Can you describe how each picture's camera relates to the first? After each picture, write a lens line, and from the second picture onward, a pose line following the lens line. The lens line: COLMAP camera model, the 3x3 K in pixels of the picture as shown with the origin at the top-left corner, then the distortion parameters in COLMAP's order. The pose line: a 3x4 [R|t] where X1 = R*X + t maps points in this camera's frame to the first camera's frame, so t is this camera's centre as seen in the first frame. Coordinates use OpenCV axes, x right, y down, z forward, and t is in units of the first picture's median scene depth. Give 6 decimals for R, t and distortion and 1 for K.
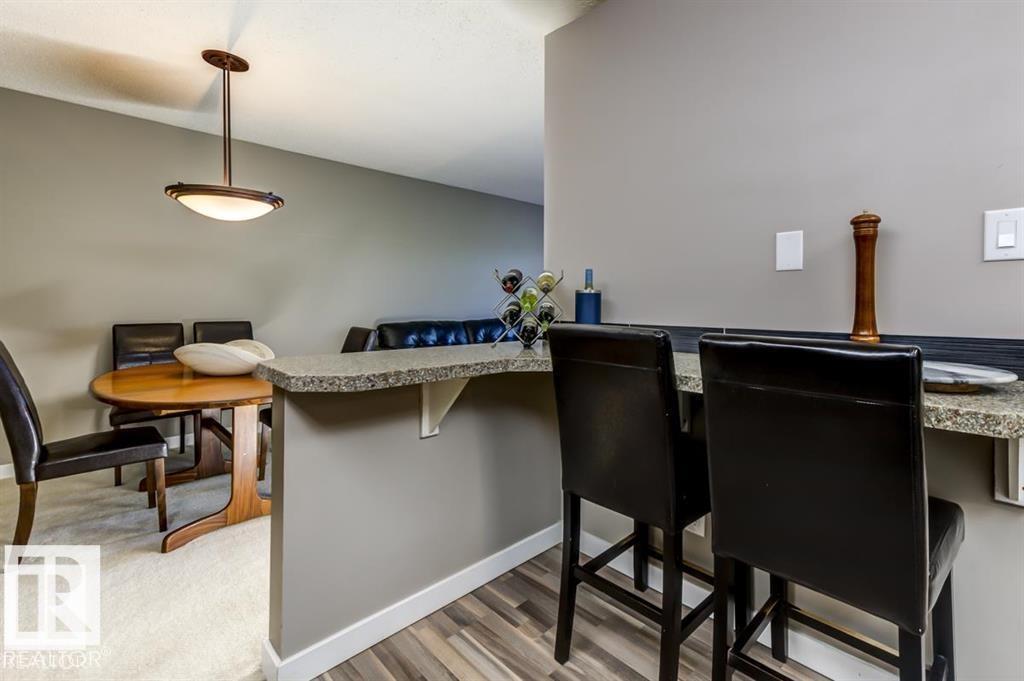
lens RADIAL K [[453.3, 0, 560.8], [0, 453.3, 304.5], [0, 0, 1]] dist [0.001137, -0.000030]
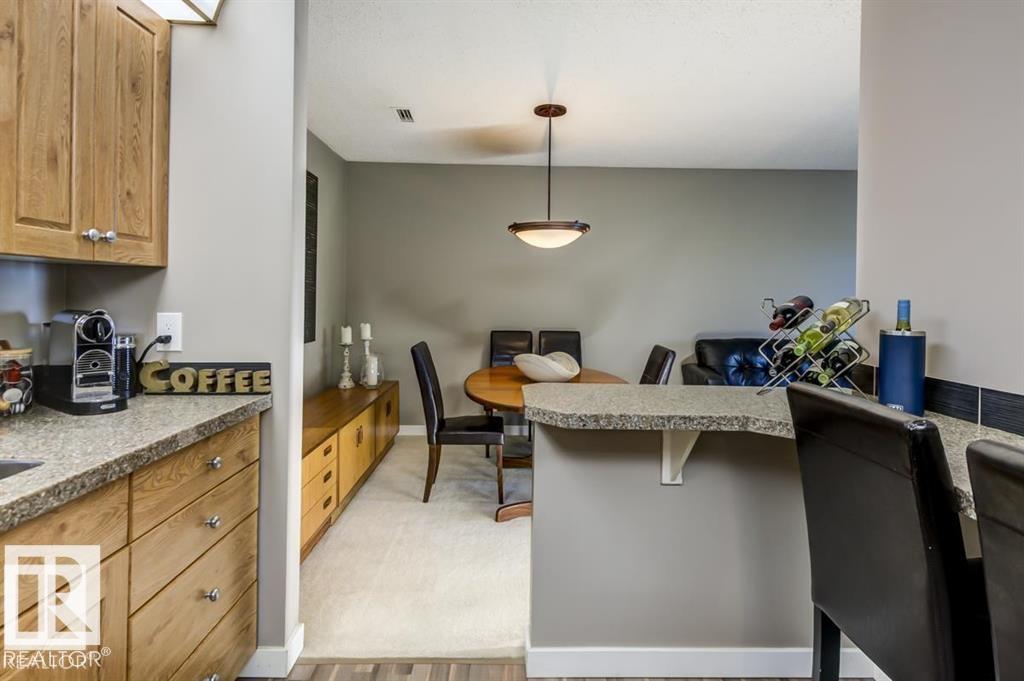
lens RADIAL K [[524.5, 0, 509.6], [0, 524.5, 293.7], [0, 0, 1]] dist [0.020324, 0.000486]
pose [[0.693669, -0.004293, -0.720281, 0.202997], [-0.008583, 0.999862, -0.014225, -0.063616], [0.720243, 0.016049, 0.693536, 0.002878]]
